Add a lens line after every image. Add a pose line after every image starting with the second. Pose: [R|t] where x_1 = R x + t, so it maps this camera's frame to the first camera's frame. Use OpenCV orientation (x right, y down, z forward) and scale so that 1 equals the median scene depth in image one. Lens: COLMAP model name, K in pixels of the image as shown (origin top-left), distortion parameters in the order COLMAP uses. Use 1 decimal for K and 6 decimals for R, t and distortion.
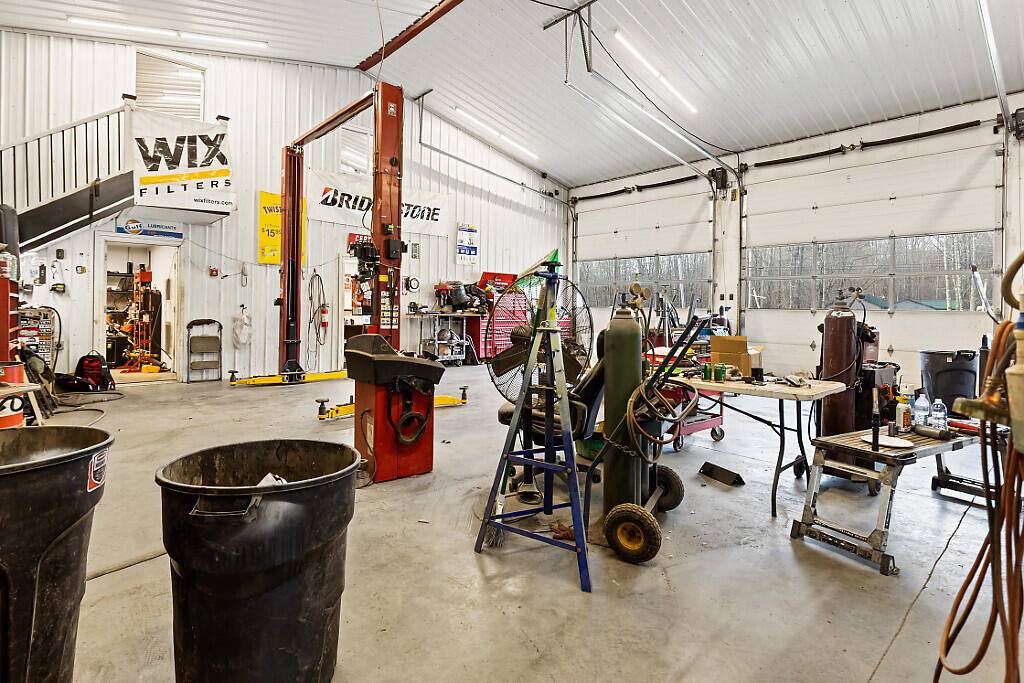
lens RADIAL K [[500.0, 0, 507.9], [0, 500.0, 339.4], [0, 0, 1]] dist [-0.000072, -0.000347]
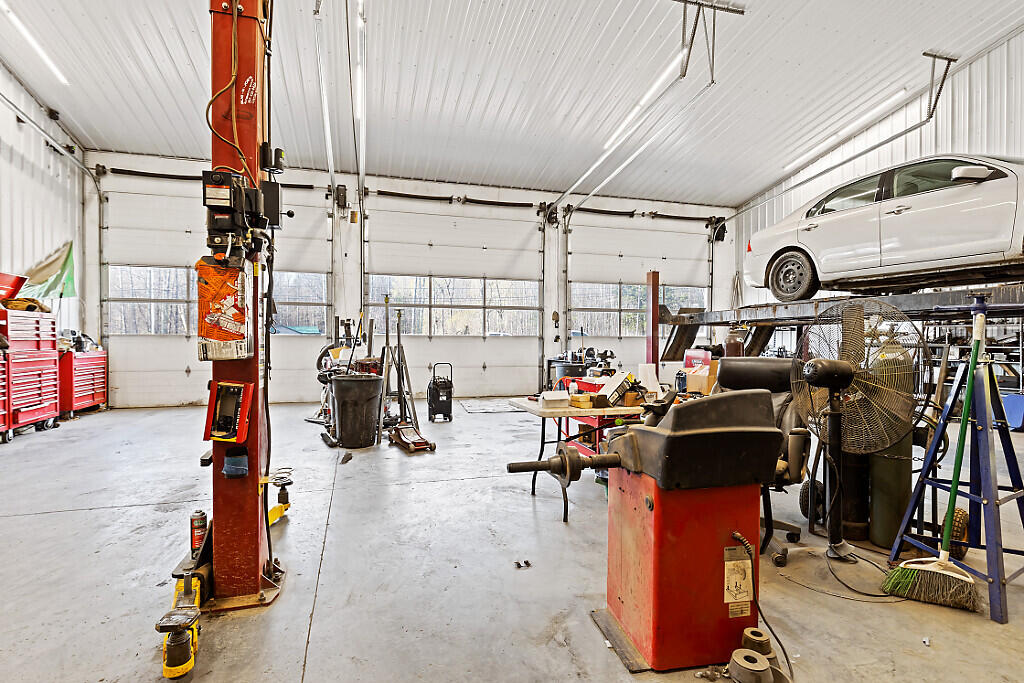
lens RADIAL K [[500.0, 0, 507.9], [0, 500.0, 339.4], [0, 0, 1]] dist [-0.000072, -0.000347]
pose [[0.420839, -0.022523, 0.906856, -0.304666], [0.065524, 0.997835, -0.005625, -0.030031], [-0.904766, 0.061788, 0.421403, 0.349816]]
